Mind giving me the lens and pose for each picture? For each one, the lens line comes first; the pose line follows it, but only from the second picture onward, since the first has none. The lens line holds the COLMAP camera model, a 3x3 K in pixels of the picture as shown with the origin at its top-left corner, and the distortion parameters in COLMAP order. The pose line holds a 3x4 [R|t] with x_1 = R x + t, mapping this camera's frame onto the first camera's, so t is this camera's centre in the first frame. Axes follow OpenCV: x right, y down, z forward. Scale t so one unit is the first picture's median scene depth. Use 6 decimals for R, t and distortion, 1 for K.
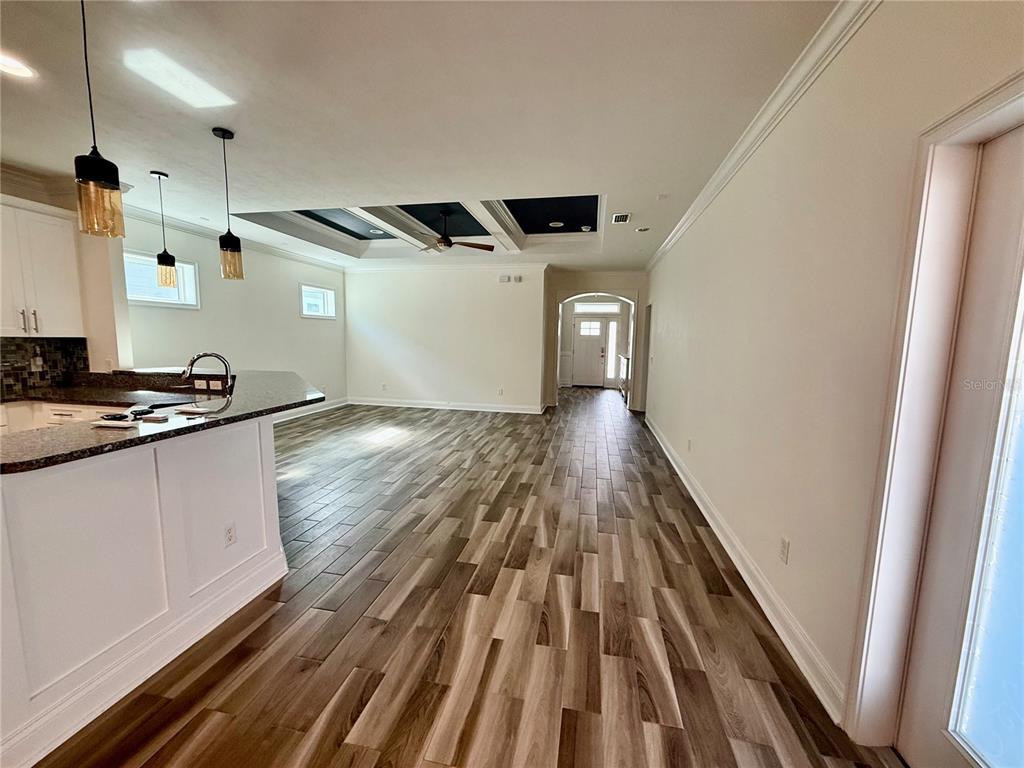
lens RADIAL K [[404.8, 0, 507.7], [0, 404.8, 387.3], [0, 0, 1]] dist [0.002333, -0.000627]
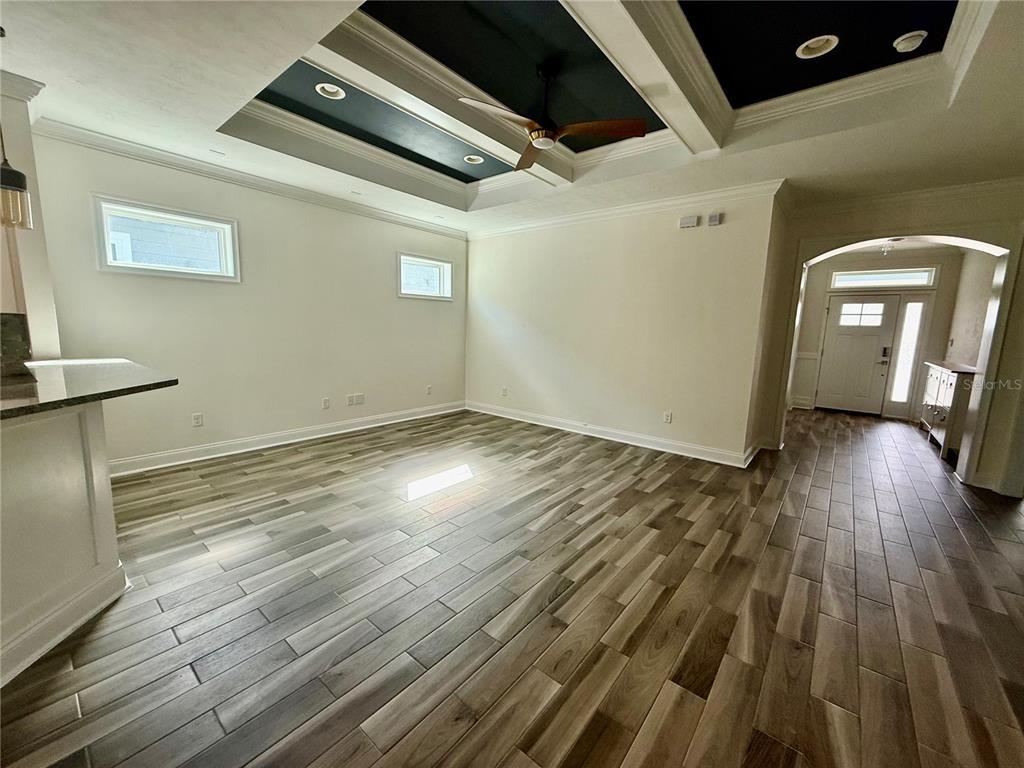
lens RADIAL K [[404.8, 0, 510.4], [0, 404.8, 386.2], [0, 0, 1]] dist [0.002333, -0.000627]
pose [[0.885983, 0.076627, -0.457344, 0.089822], [-0.069525, 0.997055, 0.032369, -0.076844], [0.458477, 0.003118, 0.888701, 0.748092]]
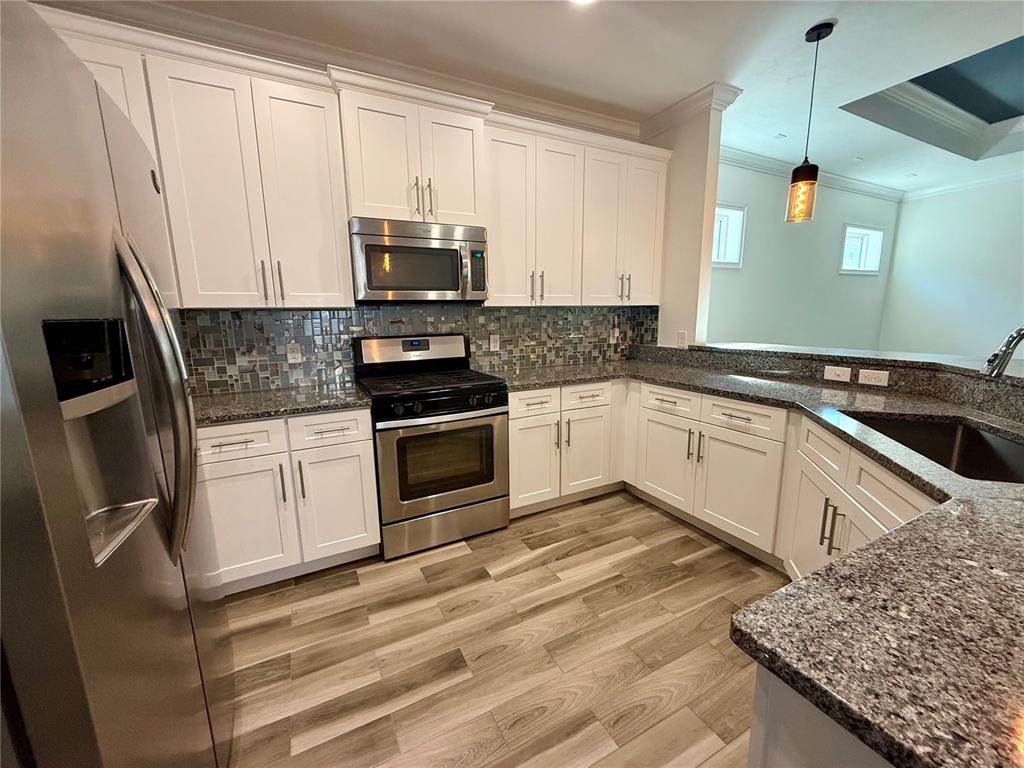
lens RADIAL K [[404.8, 0, 511.8], [0, 404.8, 386.2], [0, 0, 1]] dist [0.002333, -0.000627]
pose [[0.628845, 0.110952, -0.769573, -0.555795], [-0.066388, 0.993814, 0.089034, -0.008892], [0.774691, -0.004898, 0.632321, 0.218065]]
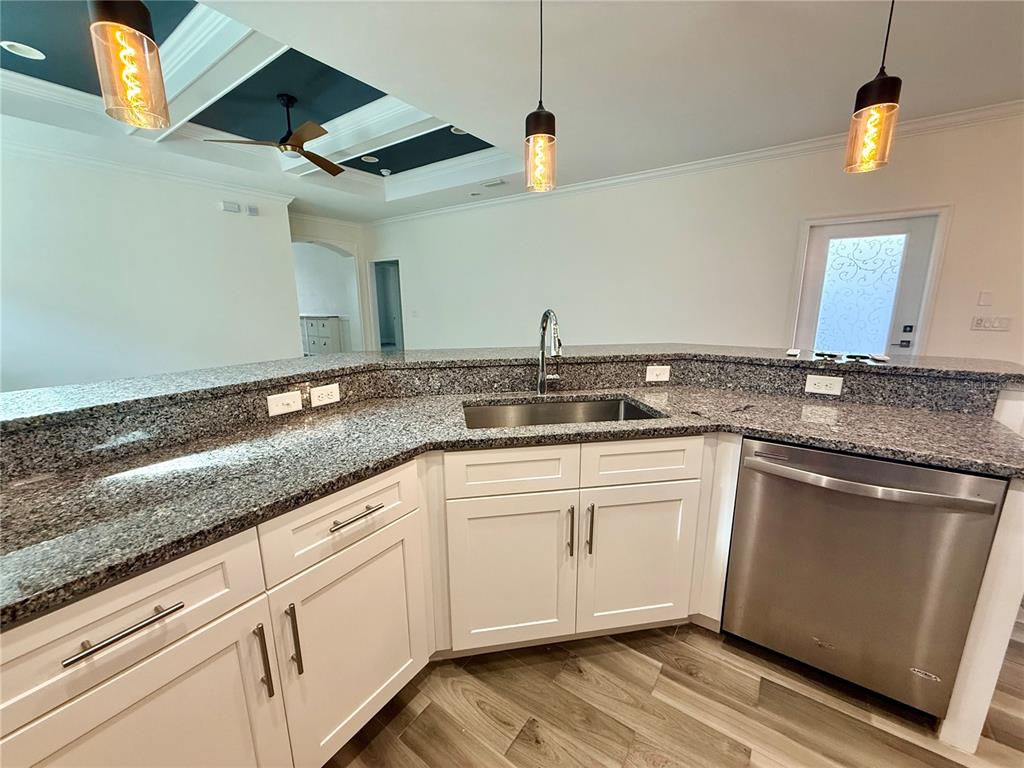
lens RADIAL K [[404.8, 0, 512.8], [0, 404.8, 386.6], [0, 0, 1]] dist [0.002333, -0.000627]
pose [[0.395848, -0.209129, 0.894187, -0.968840], [0.120253, 0.977144, 0.175296, -0.063405], [-0.910409, 0.038138, 0.411948, 0.575057]]
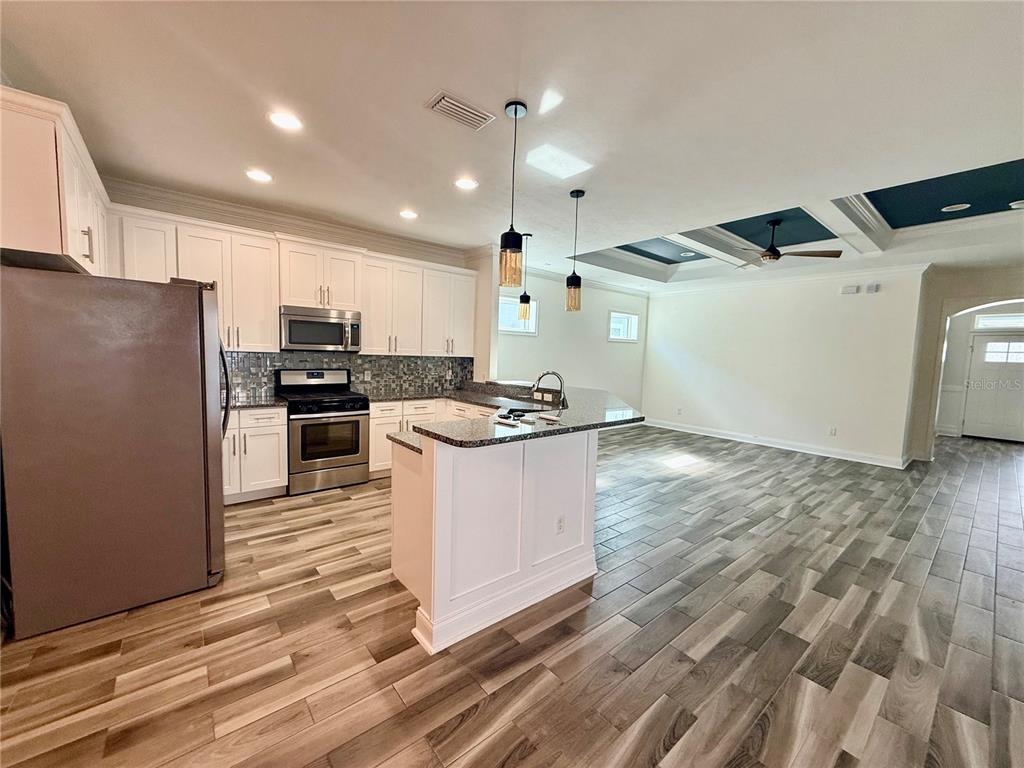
lens RADIAL K [[404.8, 0, 510.9], [0, 404.8, 386.7], [0, 0, 1]] dist [0.002333, -0.000627]
pose [[0.781560, 0.058823, -0.621051, -0.045532], [-0.092981, 0.995408, -0.022732, 0.000906], [0.616862, 0.075512, 0.783440, -0.029030]]
